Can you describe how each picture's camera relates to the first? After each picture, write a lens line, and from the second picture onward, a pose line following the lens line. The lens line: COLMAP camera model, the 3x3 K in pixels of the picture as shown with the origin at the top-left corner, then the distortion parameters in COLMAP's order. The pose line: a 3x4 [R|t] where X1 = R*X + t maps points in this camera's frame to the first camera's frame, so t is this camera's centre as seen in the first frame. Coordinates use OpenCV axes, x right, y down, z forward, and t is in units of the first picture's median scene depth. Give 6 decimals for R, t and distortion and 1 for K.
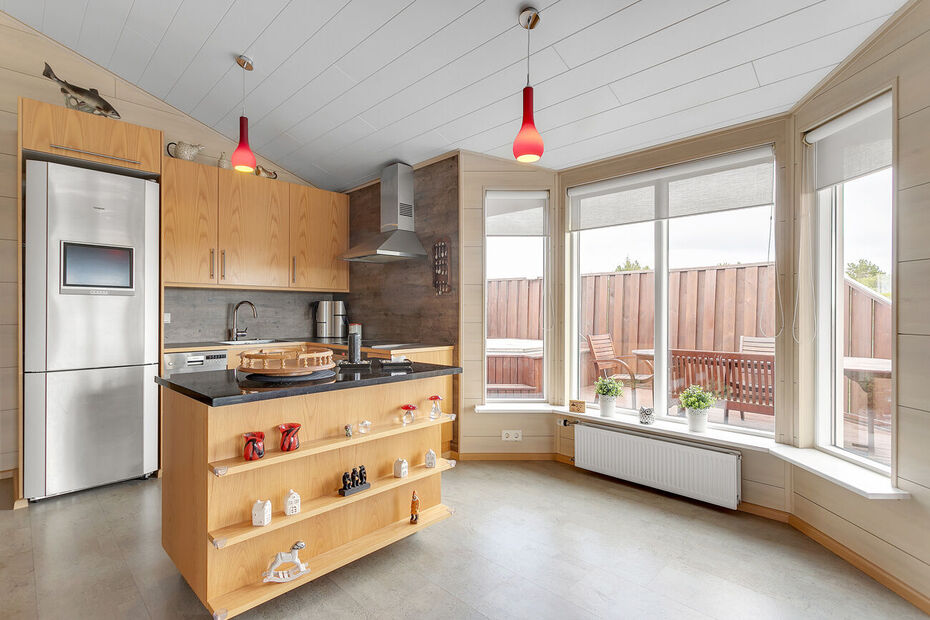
lens RADIAL K [[447.7, 0, 462.7], [0, 447.7, 313.4], [0, 0, 1]] dist [0.000745, -0.000014]
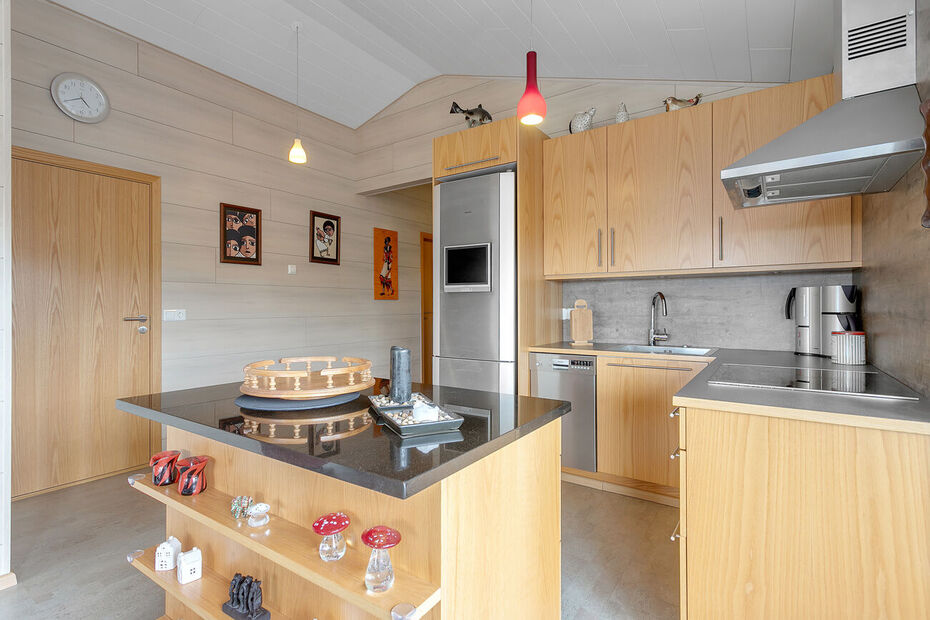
lens RADIAL K [[447.7, 0, 464.3], [0, 447.7, 309.4], [0, 0, 1]] dist [0.000745, -0.000014]
pose [[0.162891, 0.000290, -0.986644, 0.202066], [0.000151, 1.000000, 0.000319, -0.000008], [0.986644, -0.000201, 0.162891, 0.632370]]
